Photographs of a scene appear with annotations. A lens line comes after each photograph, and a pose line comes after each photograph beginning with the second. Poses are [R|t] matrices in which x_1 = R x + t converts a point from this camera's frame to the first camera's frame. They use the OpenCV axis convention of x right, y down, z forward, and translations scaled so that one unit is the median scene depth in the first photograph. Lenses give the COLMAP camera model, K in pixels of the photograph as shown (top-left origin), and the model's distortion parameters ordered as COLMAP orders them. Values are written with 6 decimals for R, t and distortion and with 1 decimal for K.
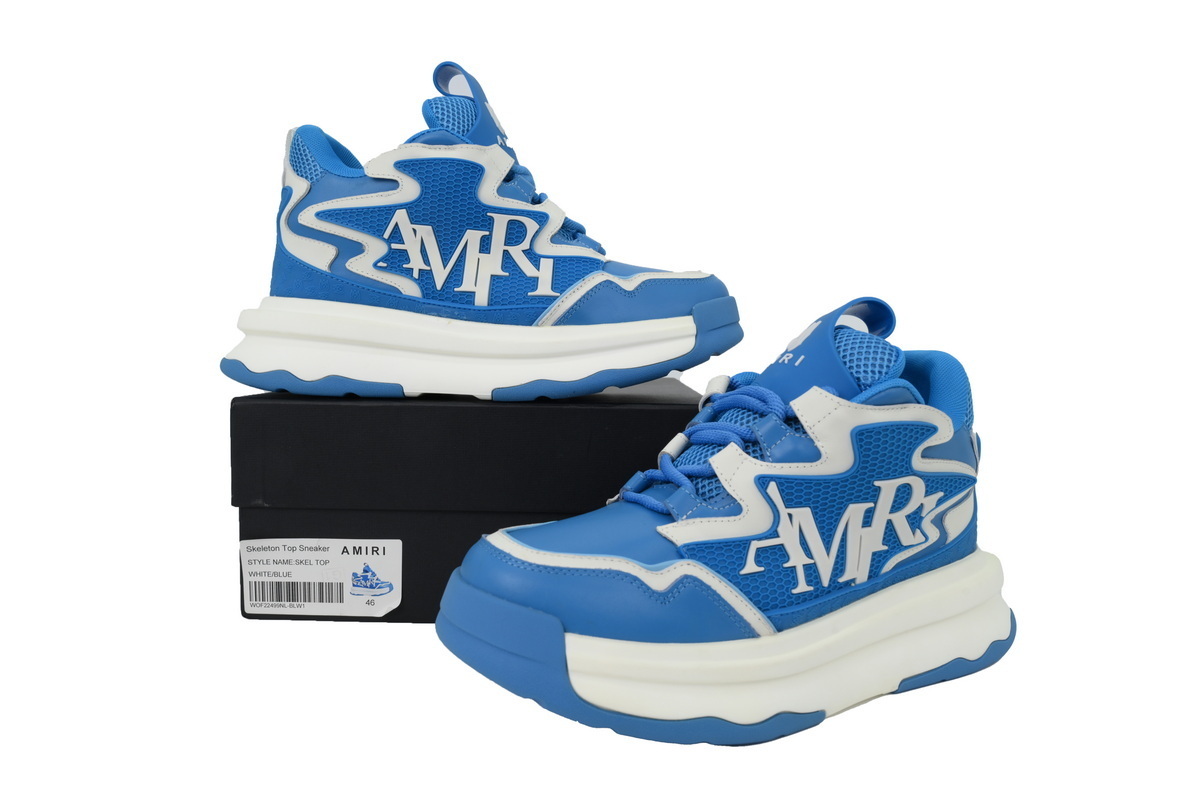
lens RADIAL K [[815.6, 0, 600.0], [0, 815.6, 400.0], [0, 0, 1]] dist [-0.003619, 0.000027]
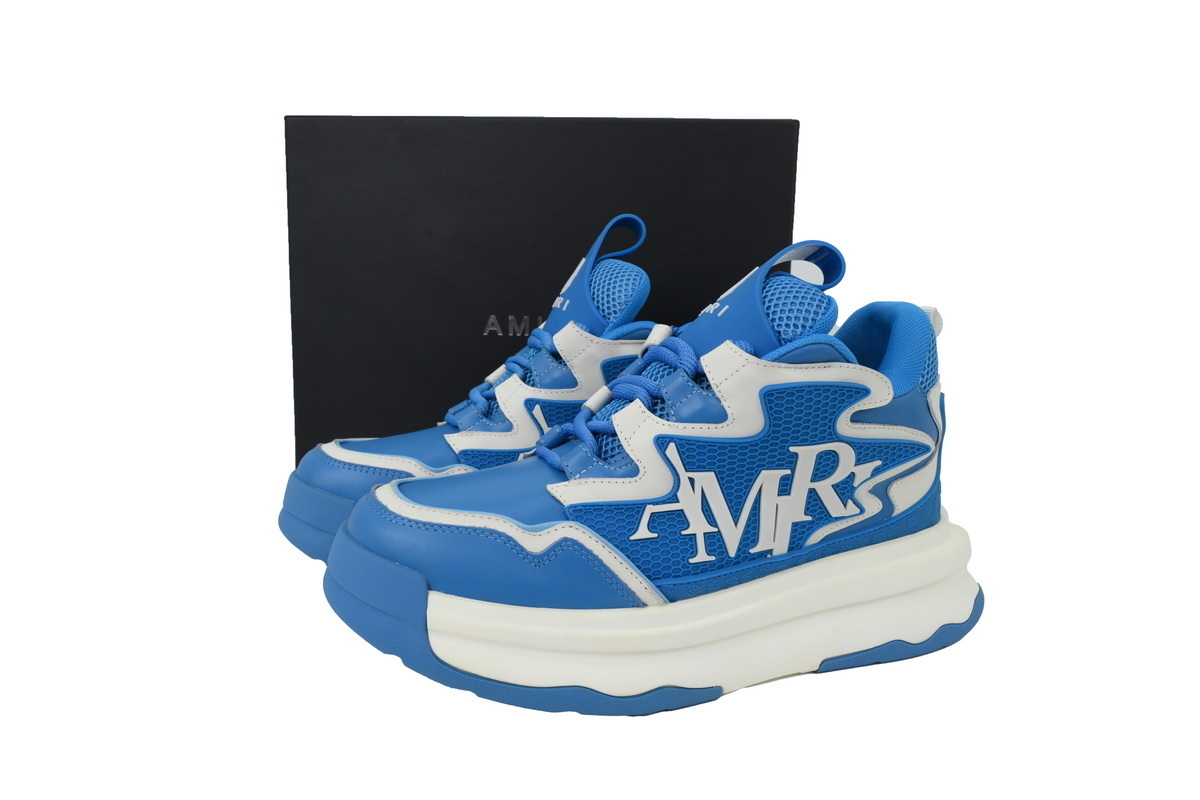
lens RADIAL K [[815.6, 0, 600.0], [0, 815.6, 400.0], [0, 0, 1]] dist [-0.003619, 0.000027]
pose [[0.989898, 0.034242, -0.137581, 0.252008], [-0.023150, 0.996410, 0.081429, -0.021339], [0.139876, -0.077421, 0.987138, 0.077883]]
